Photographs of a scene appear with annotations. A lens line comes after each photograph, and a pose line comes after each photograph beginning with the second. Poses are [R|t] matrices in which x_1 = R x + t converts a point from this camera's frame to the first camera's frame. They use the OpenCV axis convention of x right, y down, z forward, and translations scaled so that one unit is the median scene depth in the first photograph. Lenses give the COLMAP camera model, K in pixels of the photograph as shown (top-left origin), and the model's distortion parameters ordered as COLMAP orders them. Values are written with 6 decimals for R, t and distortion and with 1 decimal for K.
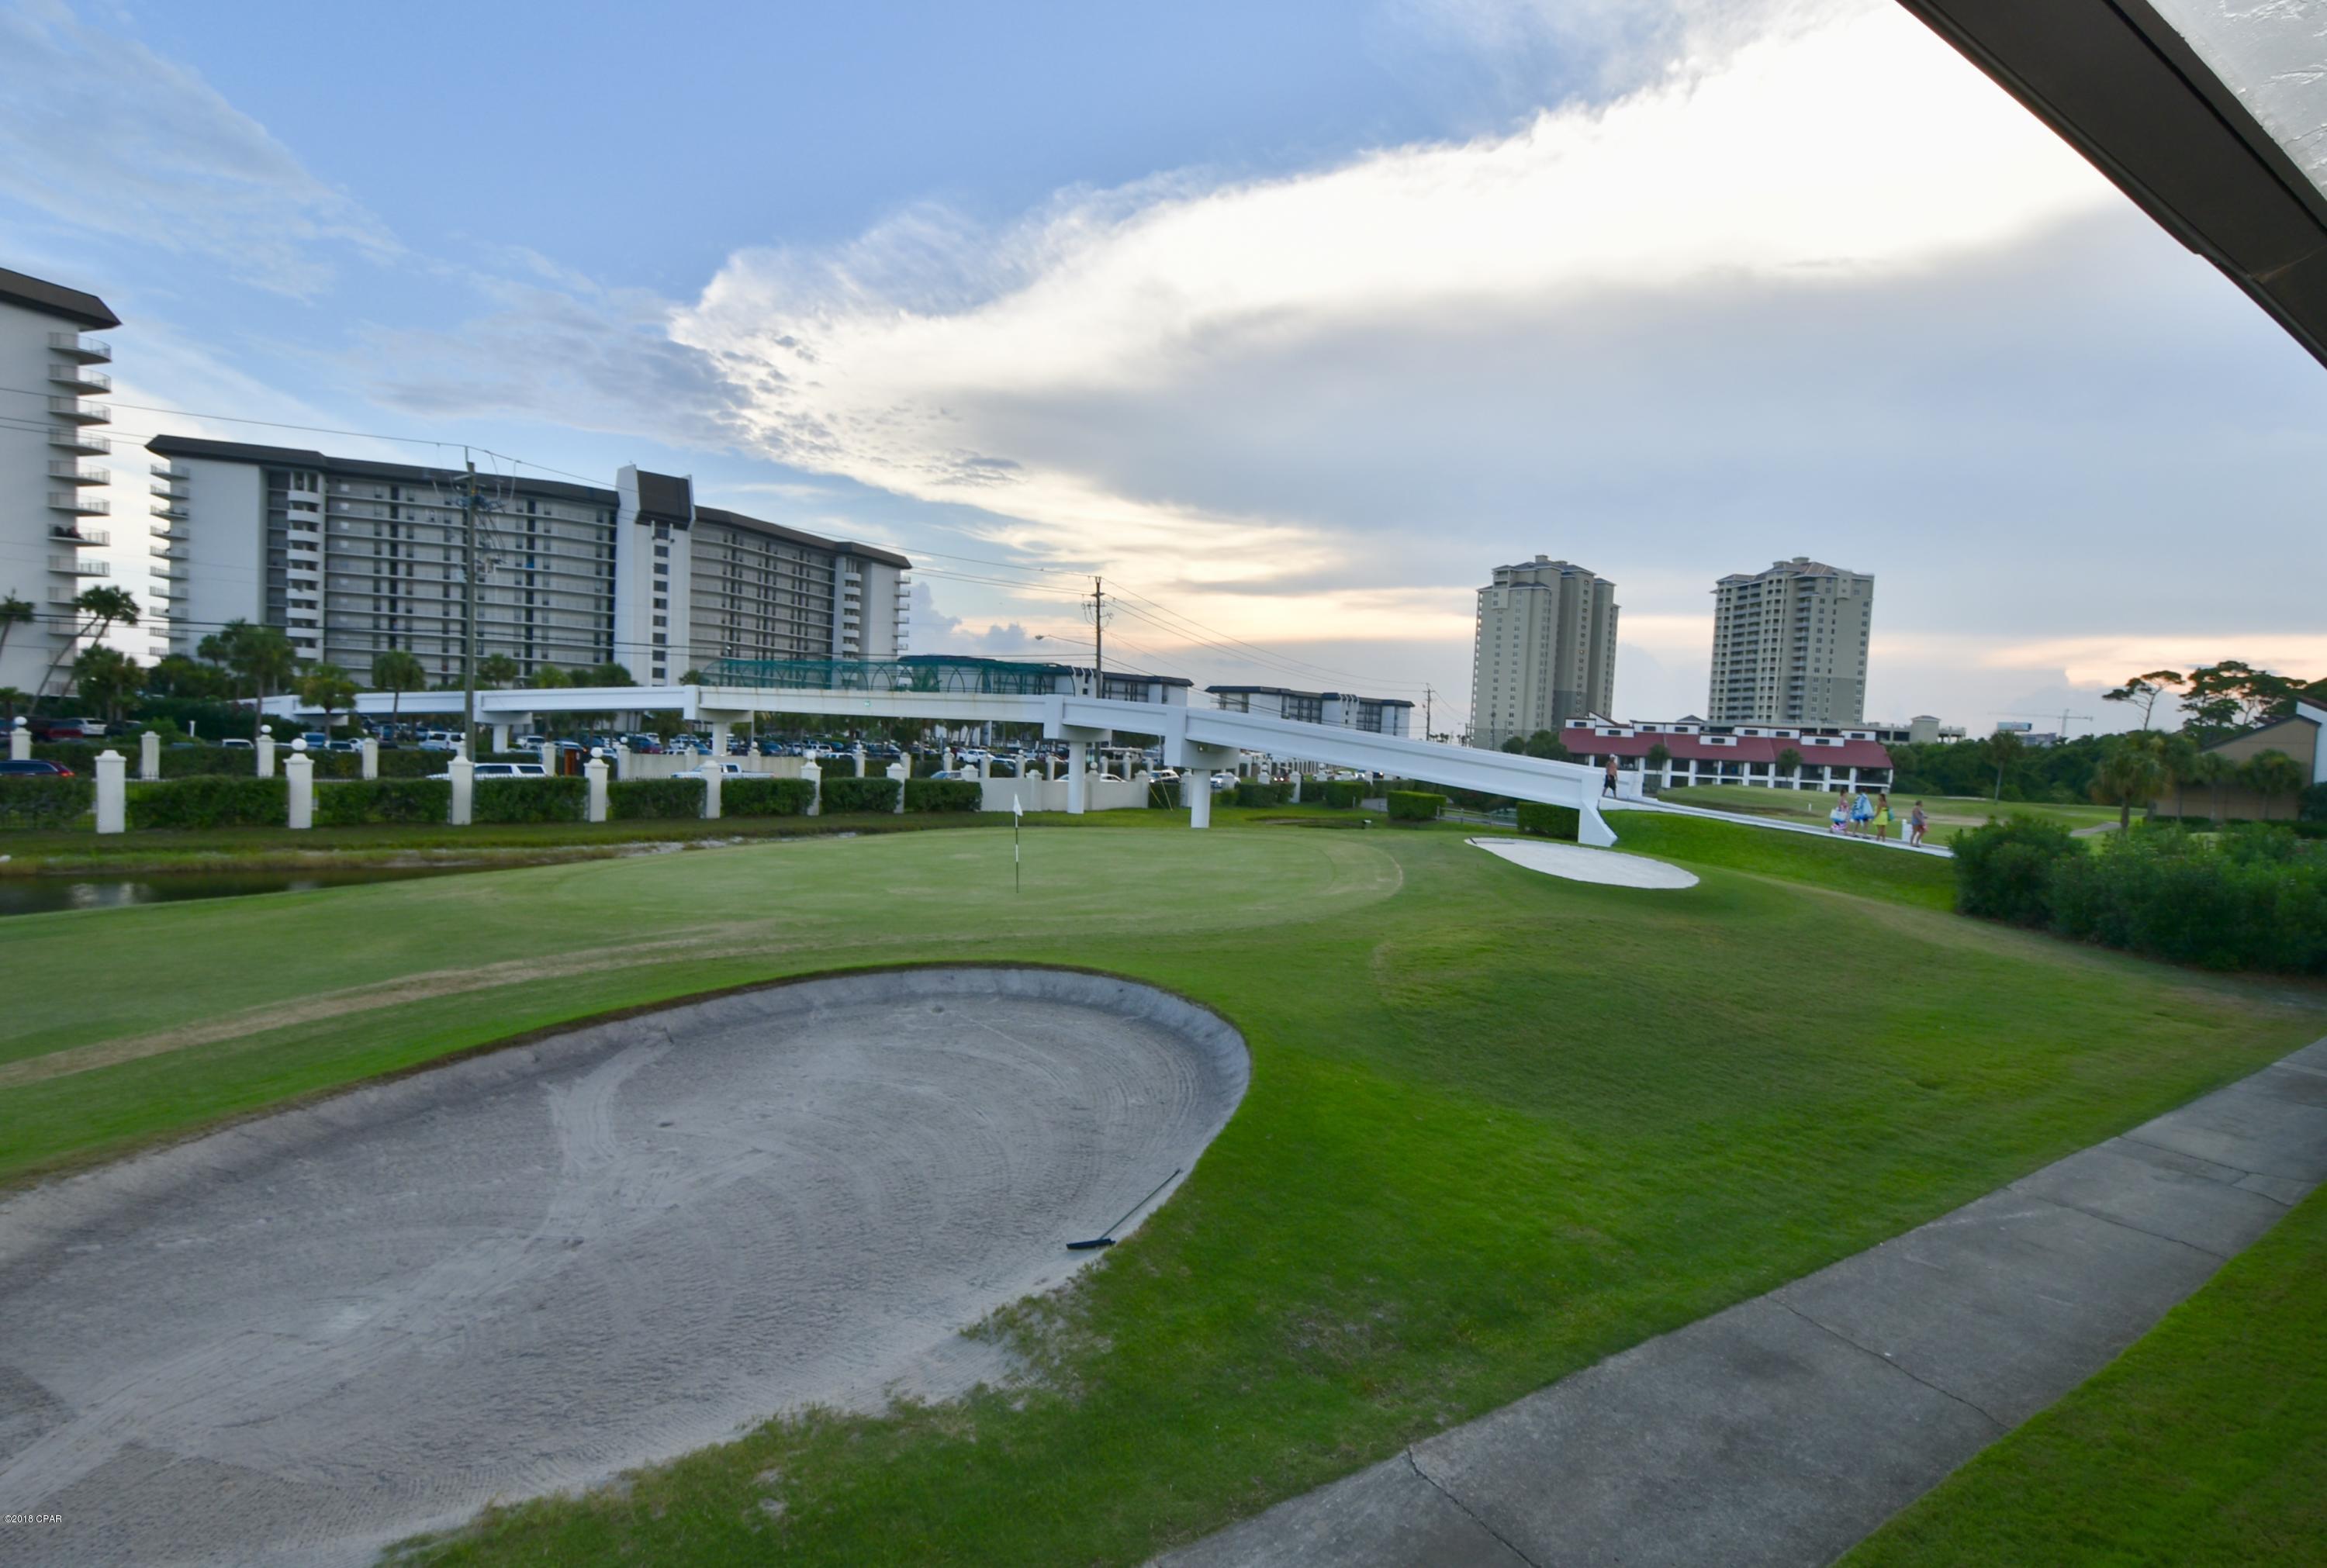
lens RADIAL K [[1165.0, 0, 1166.1], [0, 1165.0, 801.1], [0, 0, 1]] dist [0.004543, -0.004725]
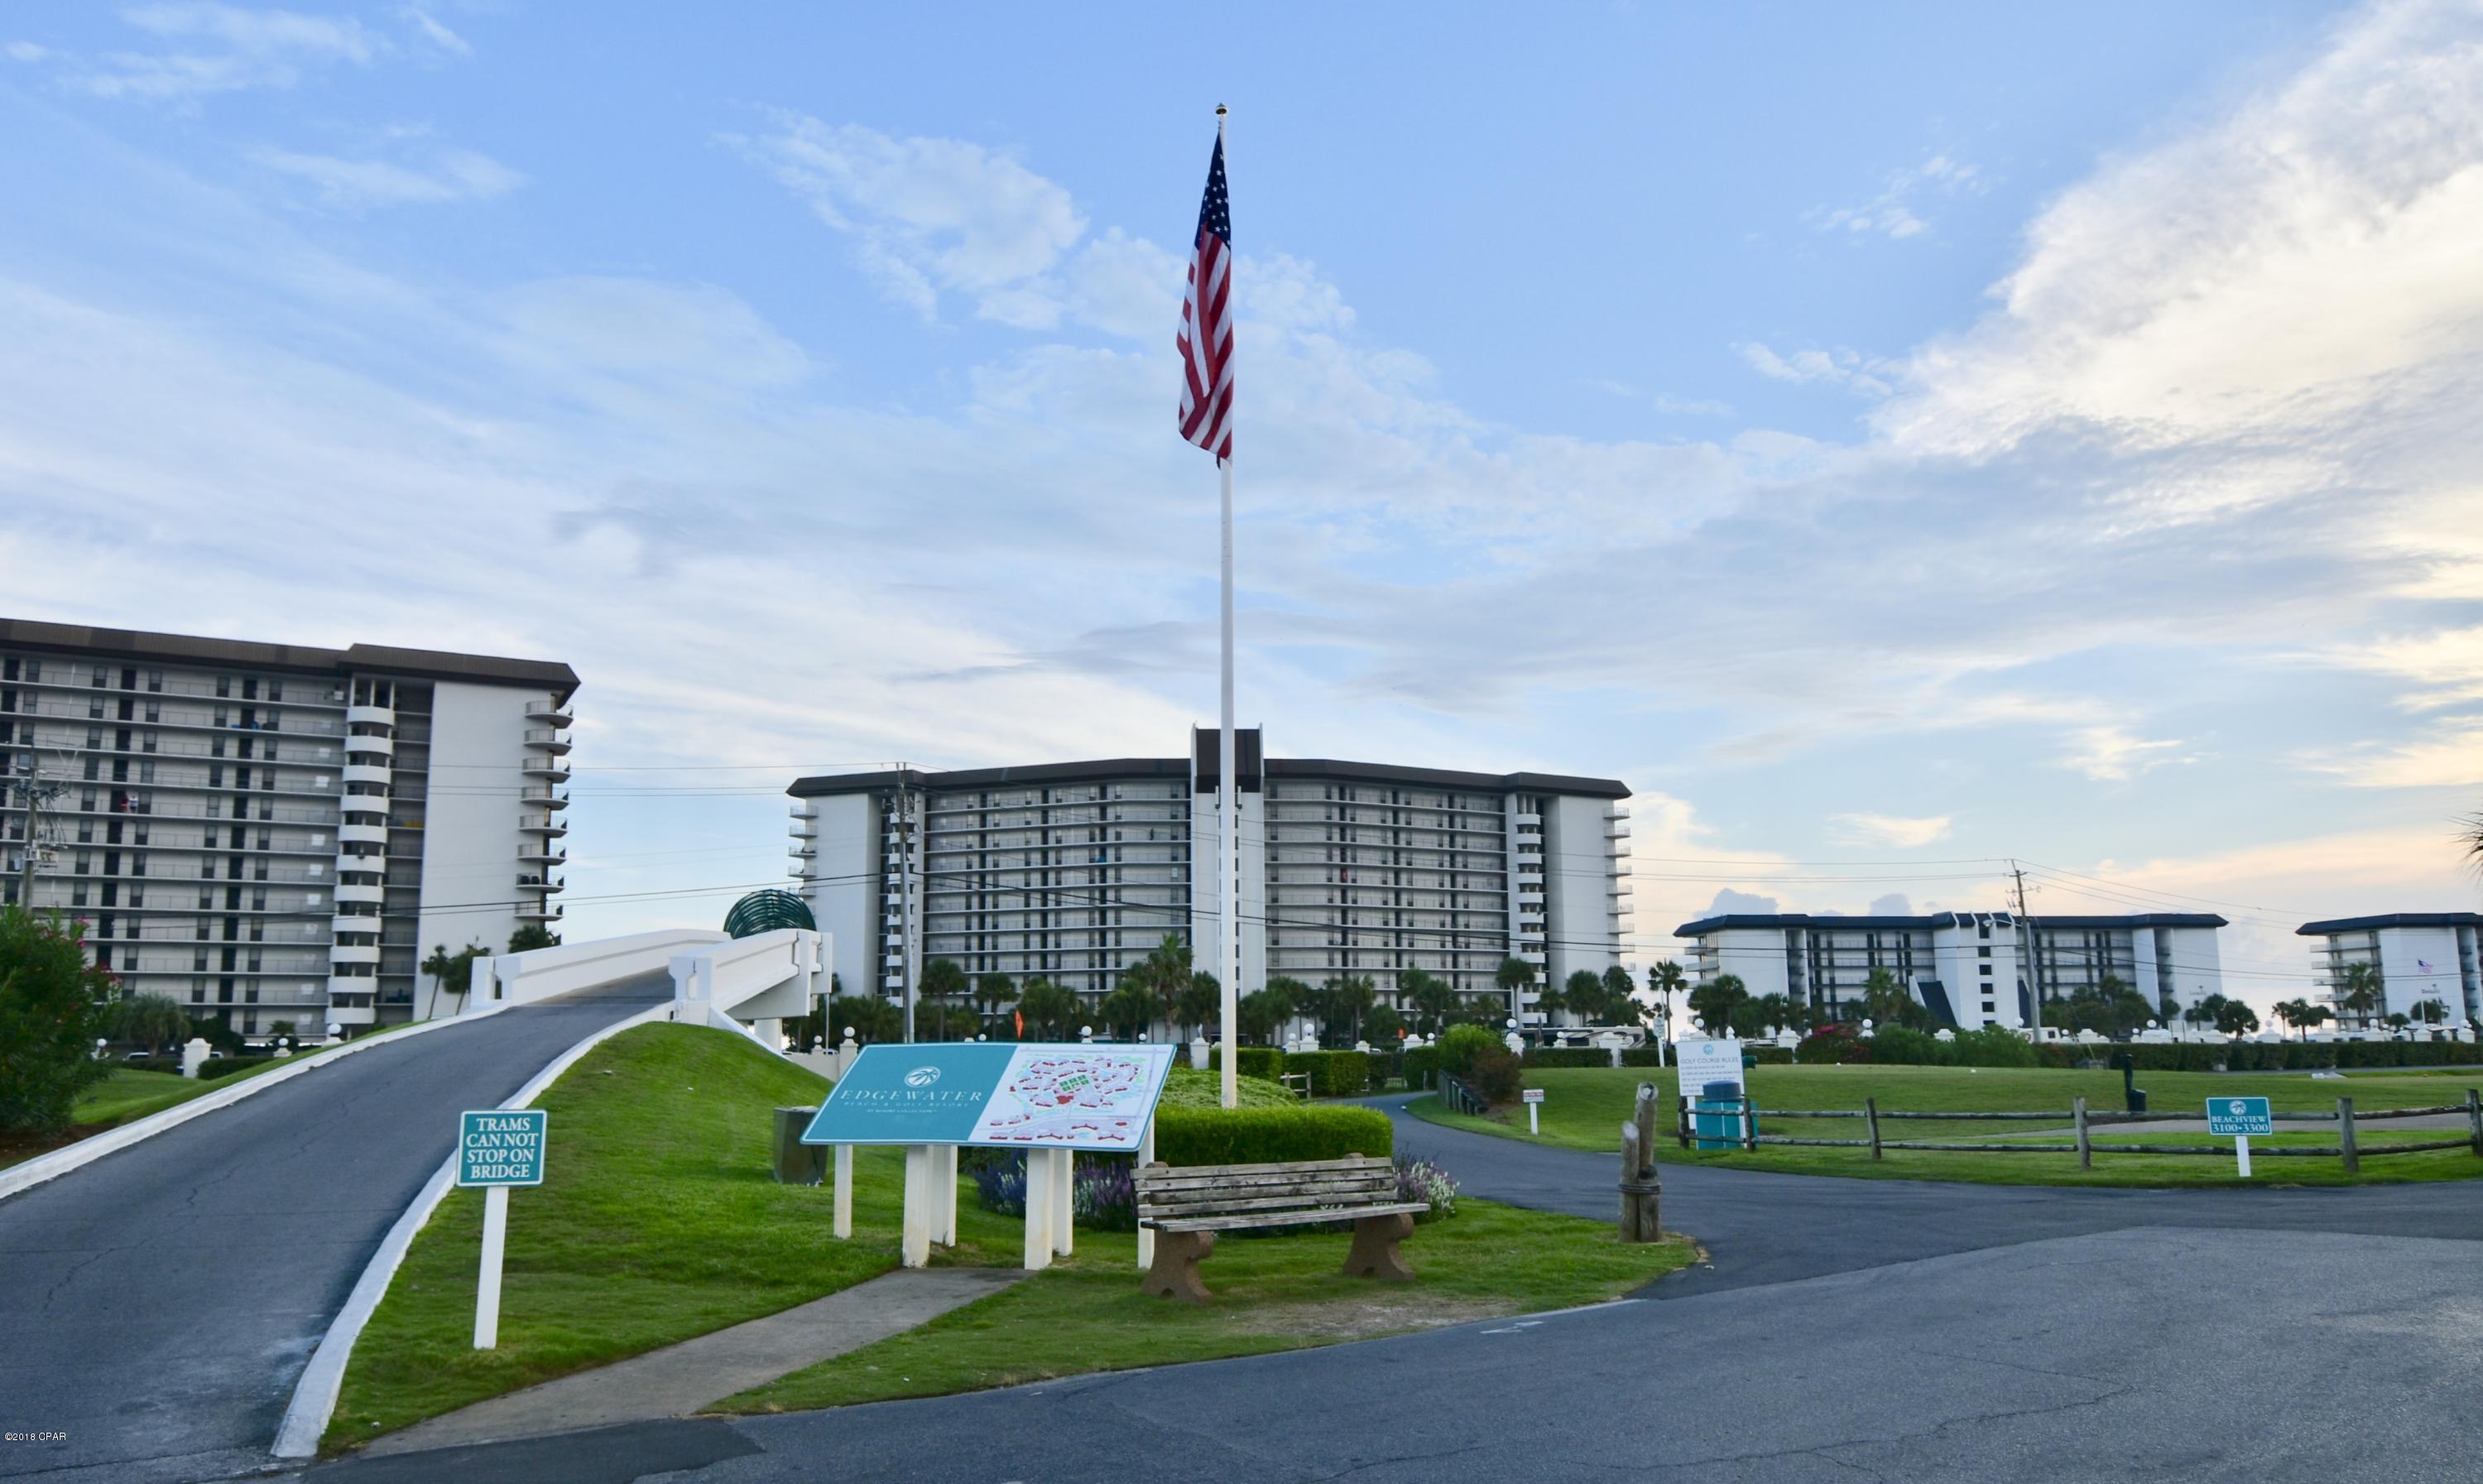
lens RADIAL K [[1652.7, 0, 1254.8], [0, 1652.7, 793.2], [0, 0, 1]] dist [0.001148, -0.005228]
pose [[0.760978, -0.151371, -0.630872, 0.510556], [0.009044, 0.974782, -0.222978, 0.035053], [0.648715, 0.163976, 0.743156, 0.275494]]
